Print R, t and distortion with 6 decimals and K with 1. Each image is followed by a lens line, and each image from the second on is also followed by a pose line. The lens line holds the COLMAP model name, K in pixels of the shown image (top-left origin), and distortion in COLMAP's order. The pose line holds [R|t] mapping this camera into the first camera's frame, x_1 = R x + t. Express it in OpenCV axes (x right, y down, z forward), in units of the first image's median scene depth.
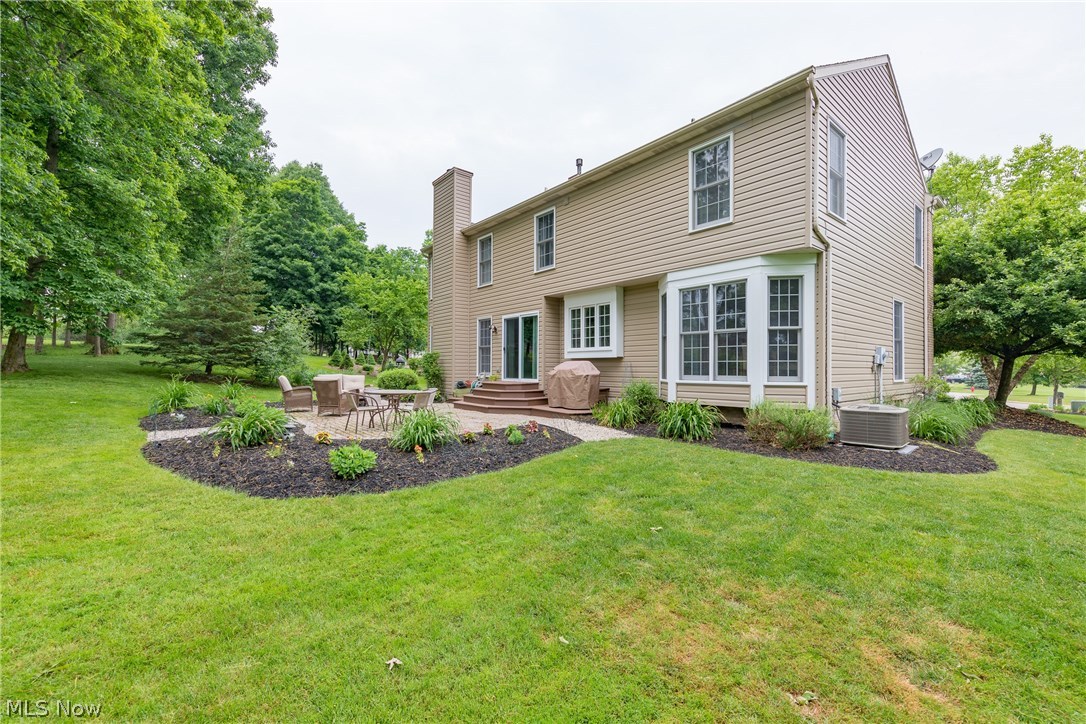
lens RADIAL K [[443.8, 0, 543.0], [0, 443.8, 362.0], [0, 0, 1]] dist [0.000292, -0.000031]
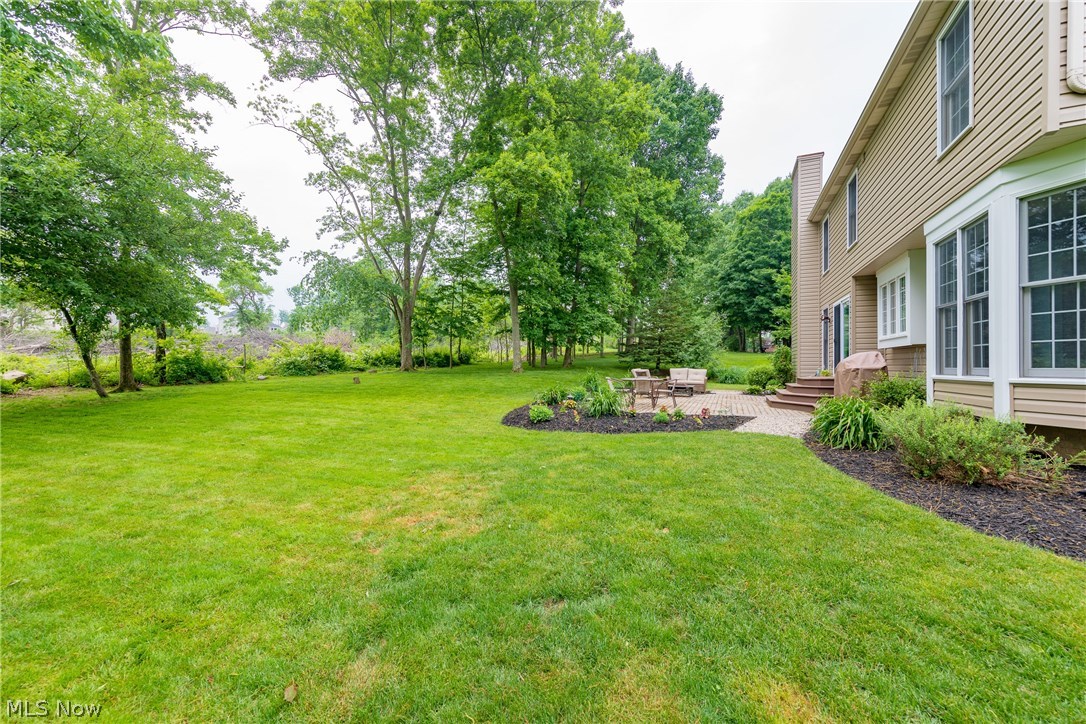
lens RADIAL K [[413.3, 0, 543.0], [0, 413.3, 362.0], [0, 0, 1]] dist [0.000279, 0.000013]
pose [[0.435885, -0.009617, -0.899951, 0.490475], [0.010768, 0.999927, -0.005470, 0.013963], [0.899938, -0.007307, 0.435957, 0.129904]]
